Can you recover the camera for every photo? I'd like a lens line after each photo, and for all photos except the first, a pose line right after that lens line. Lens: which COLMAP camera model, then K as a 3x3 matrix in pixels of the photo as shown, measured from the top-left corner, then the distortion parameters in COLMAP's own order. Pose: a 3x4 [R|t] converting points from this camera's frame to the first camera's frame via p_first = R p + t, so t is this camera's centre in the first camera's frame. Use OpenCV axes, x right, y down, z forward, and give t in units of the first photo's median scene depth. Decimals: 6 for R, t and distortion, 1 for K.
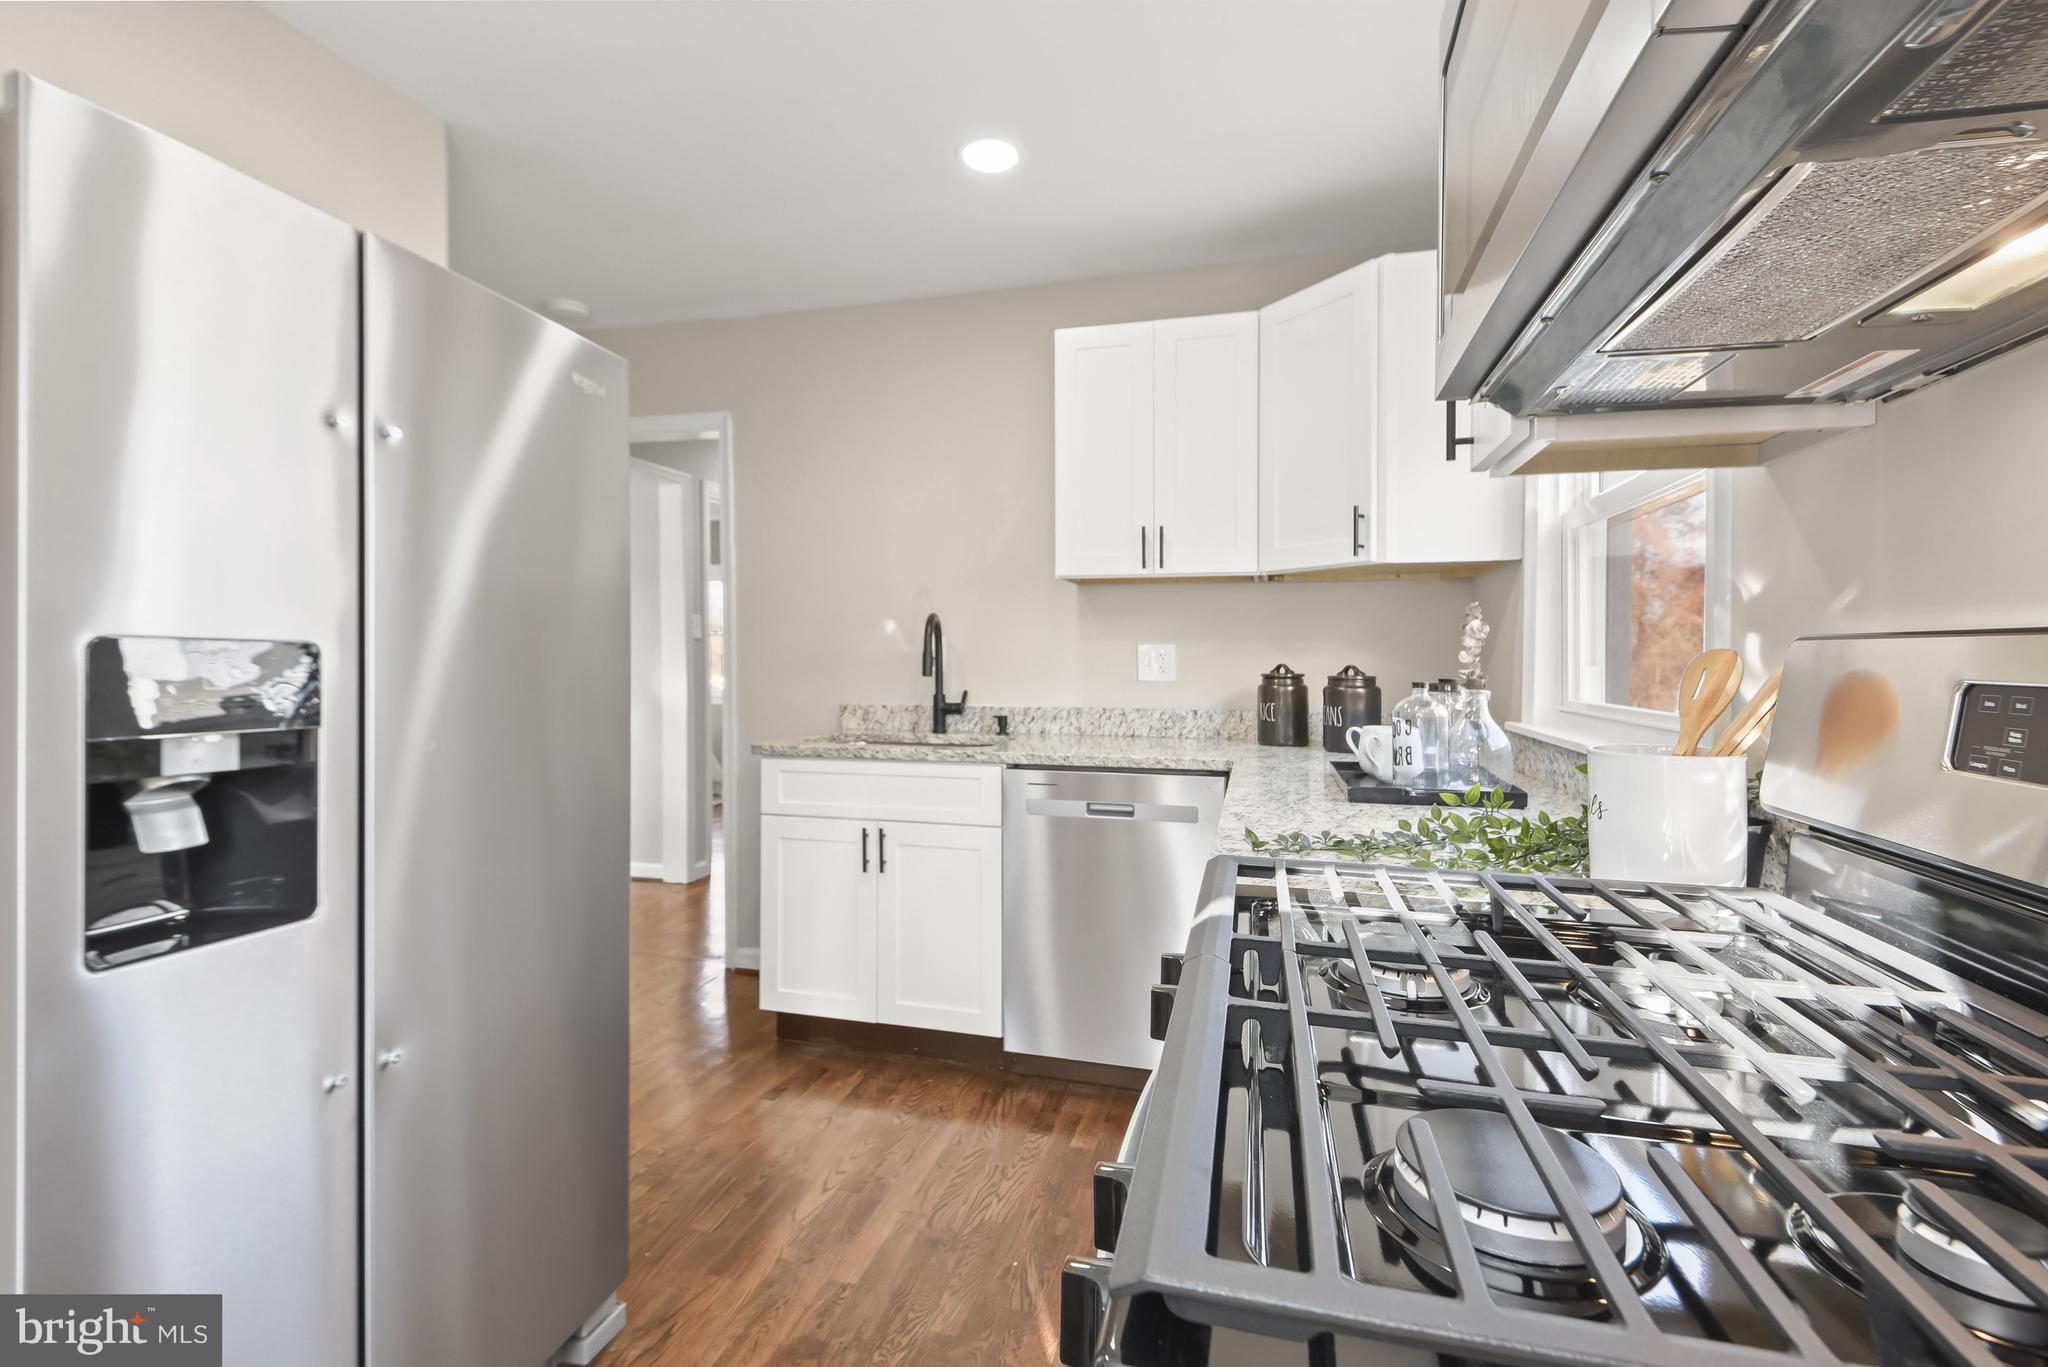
lens RADIAL K [[934.1, 0, 1022.0], [0, 934.1, 683.9], [0, 0, 1]] dist [0.013272, -0.010497]
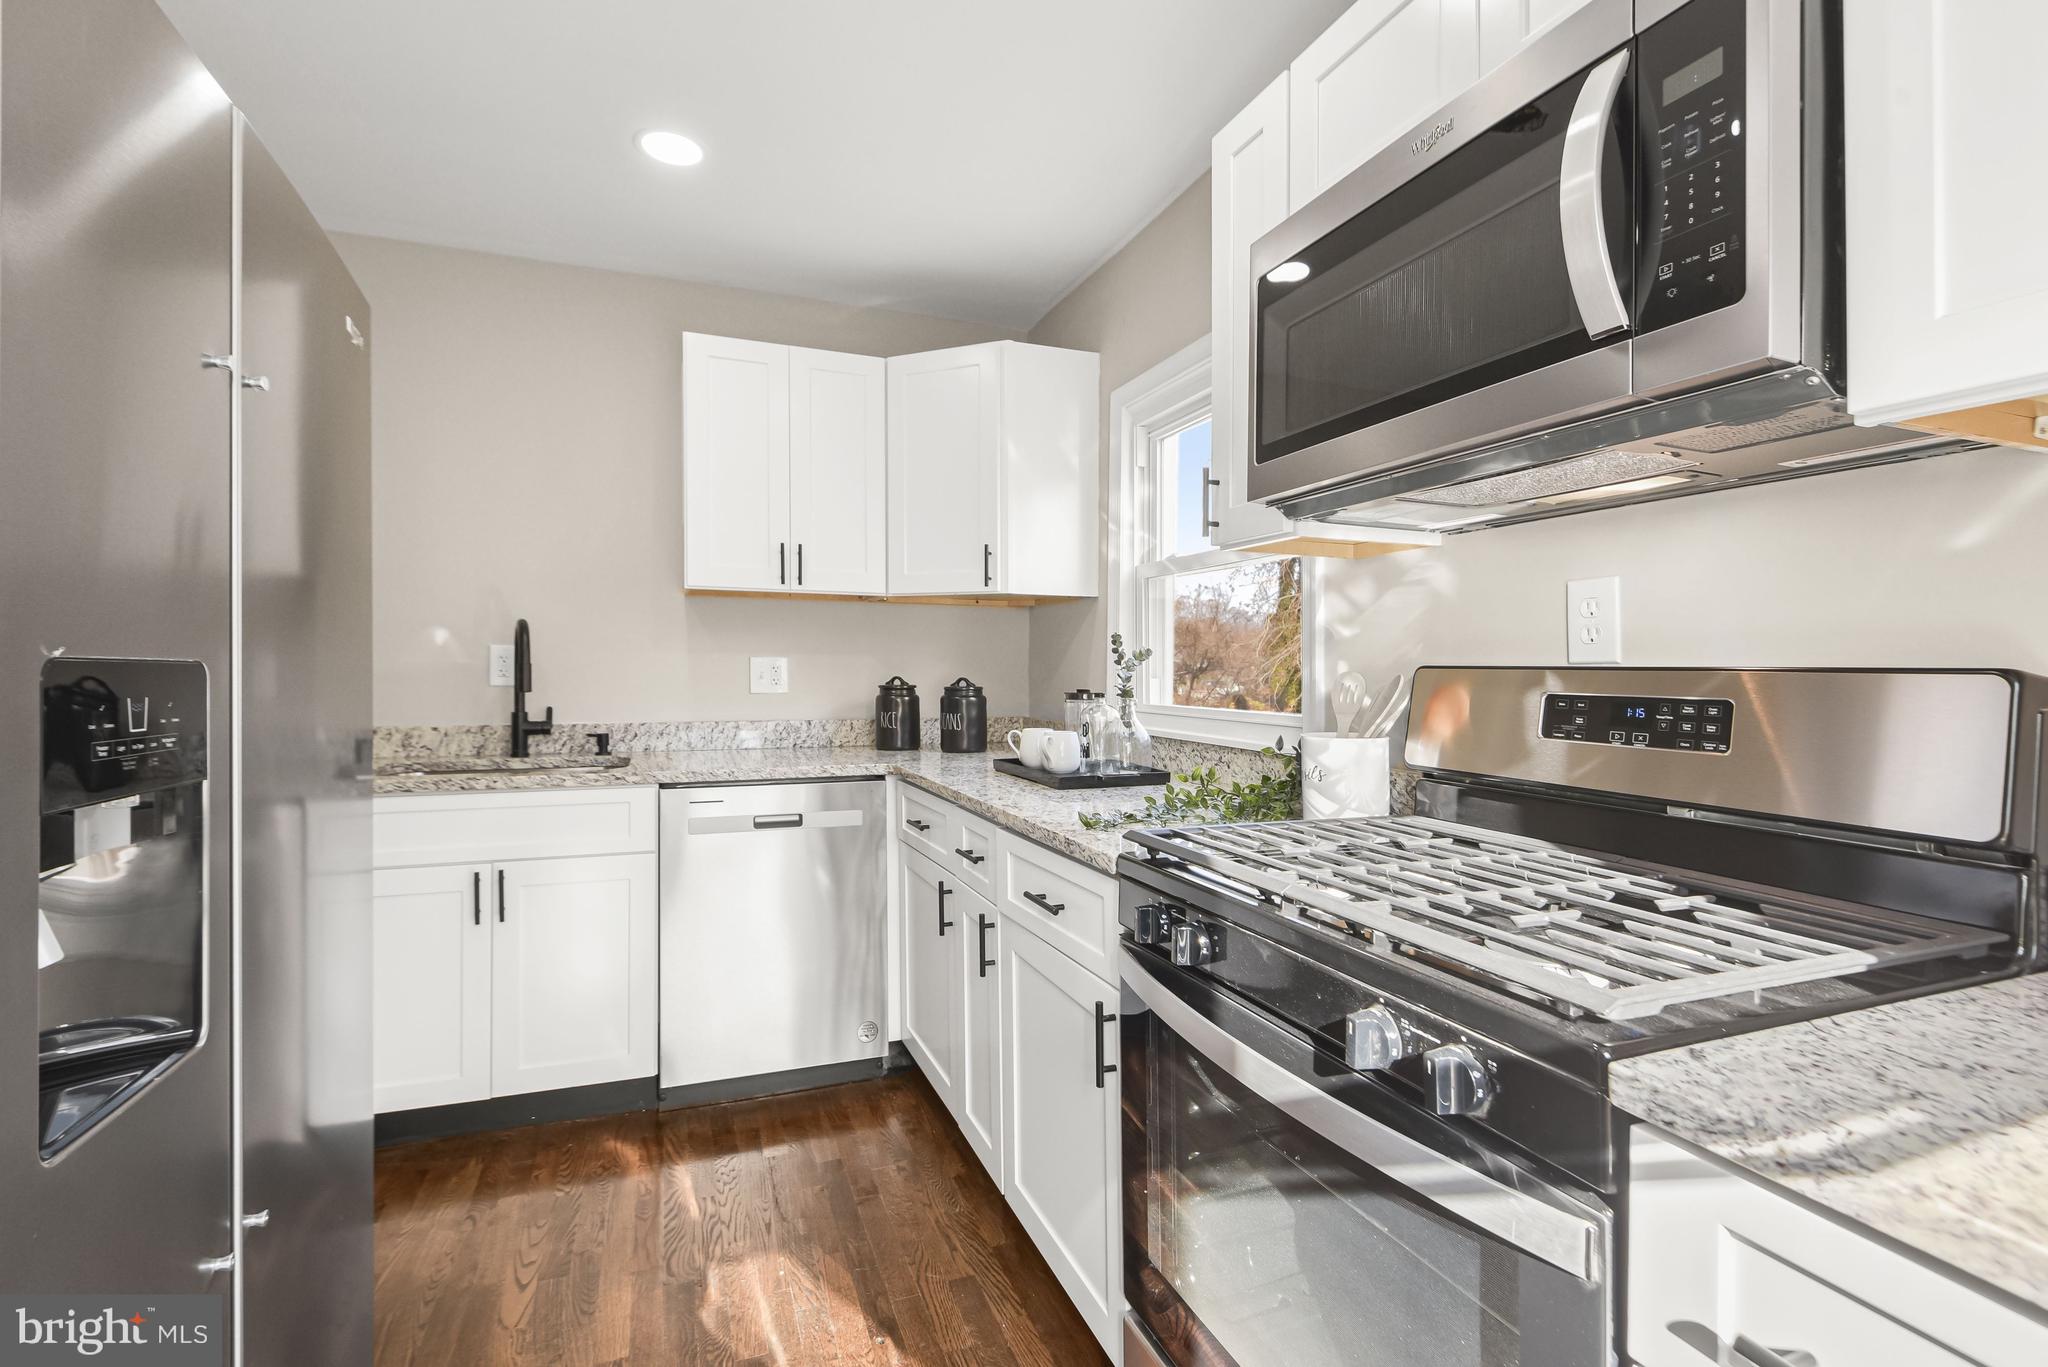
lens RADIAL K [[934.1, 0, 1033.5], [0, 934.1, 685.3], [0, 0, 1]] dist [0.013272, -0.010497]
pose [[0.800796, -0.009874, 0.598856, -0.267001], [0.012958, 0.999916, -0.000840, -0.008010], [-0.598797, 0.008433, 0.800856, 0.013173]]
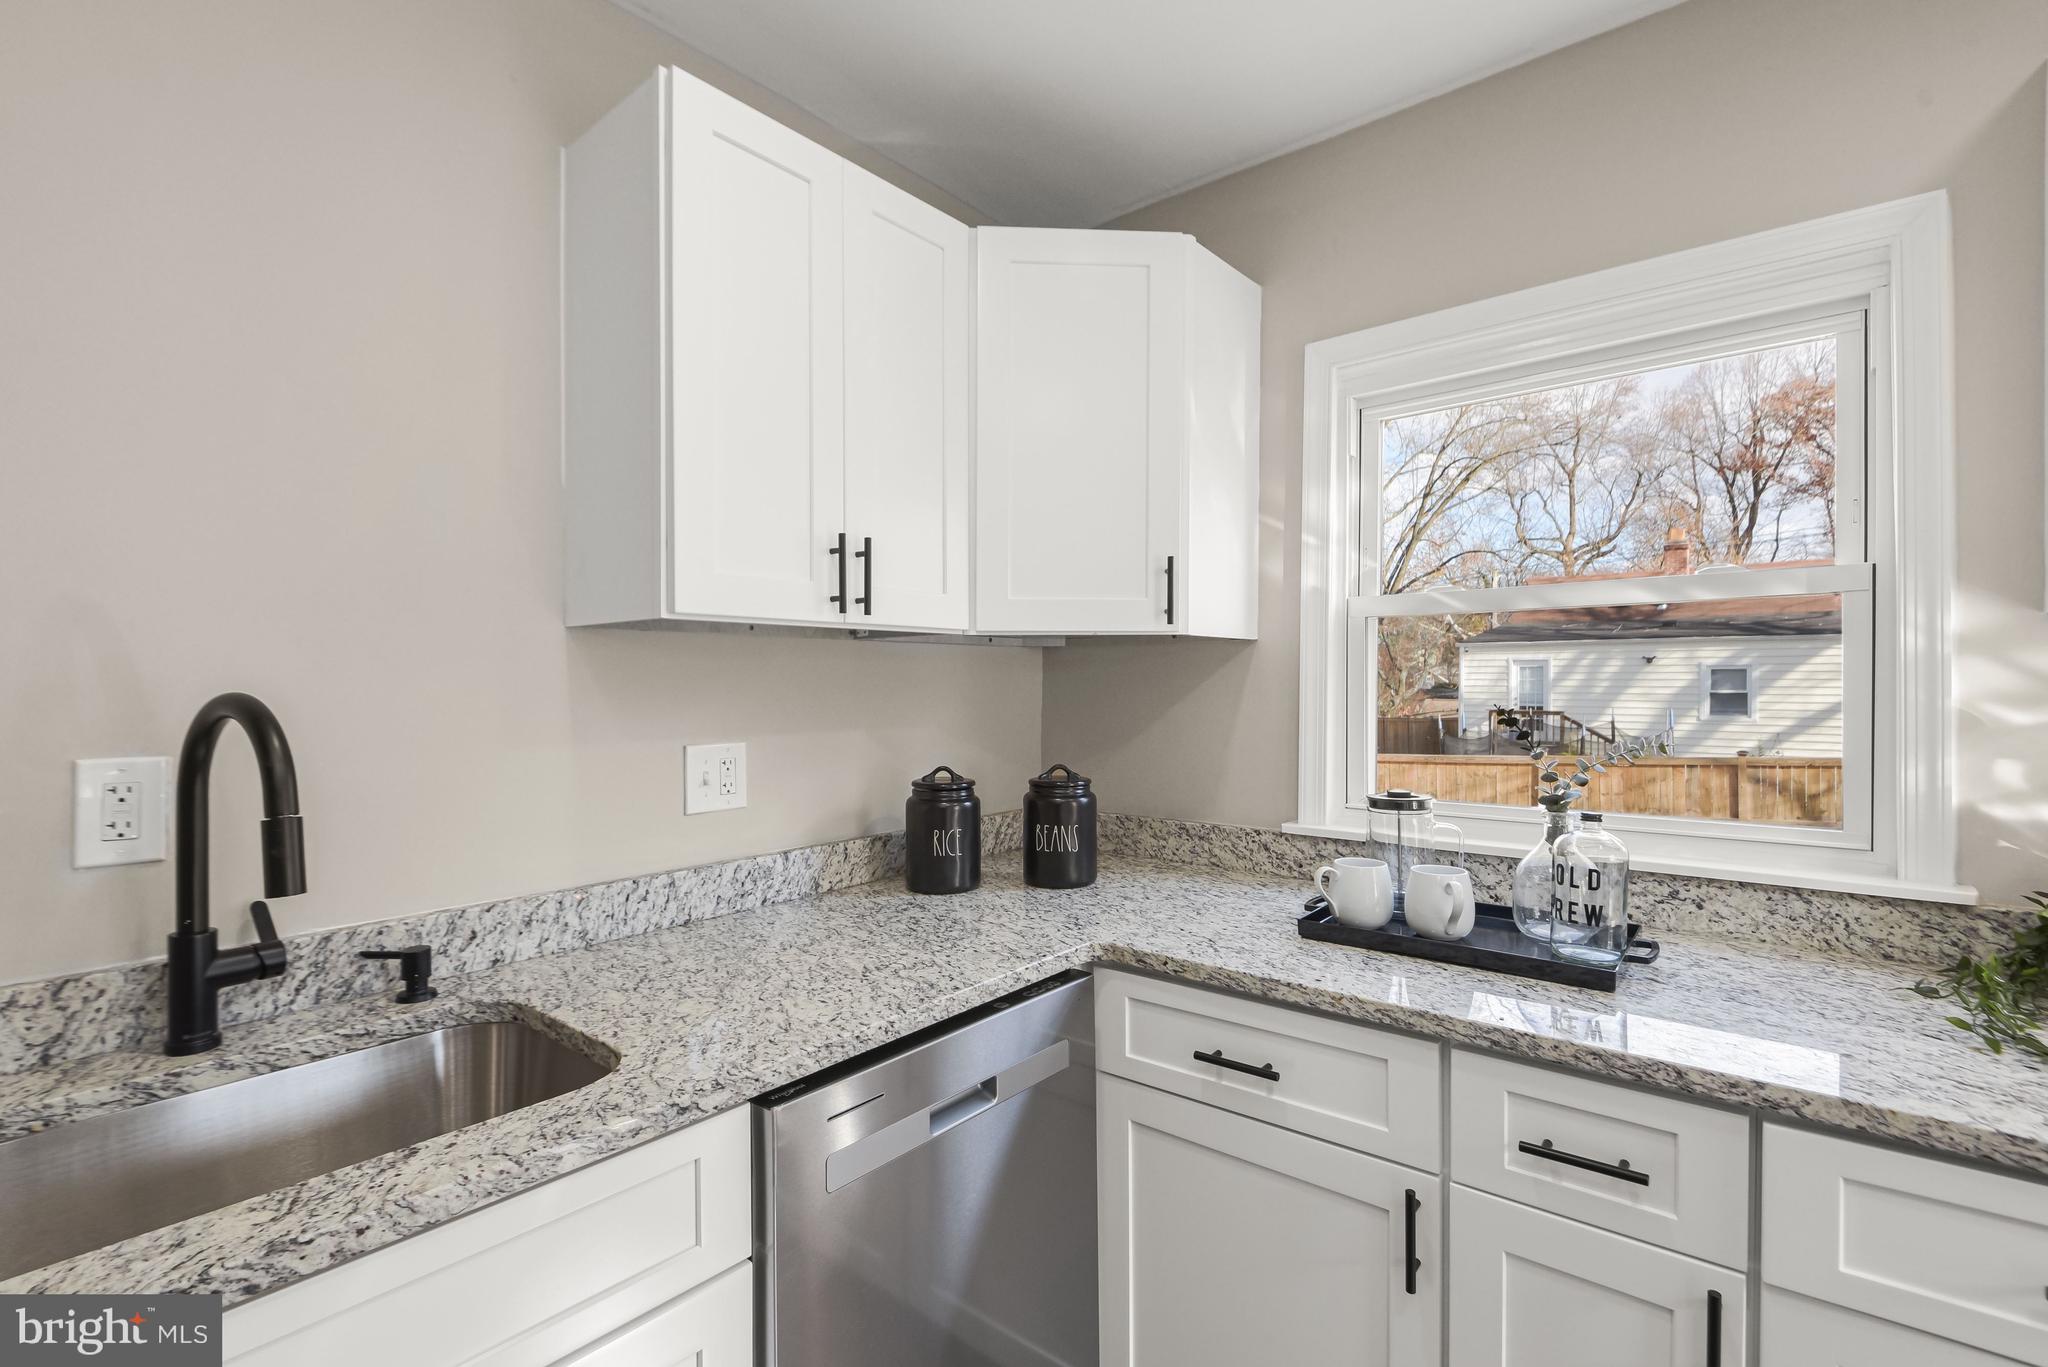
lens RADIAL K [[934.1, 0, 1021.7], [0, 934.1, 686.1], [0, 0, 1]] dist [0.013272, -0.010497]
pose [[0.417820, -0.009595, 0.908479, -0.314168], [0.033905, 0.999412, -0.005038, -0.076145], [-0.907897, 0.032907, 0.417900, 0.689754]]
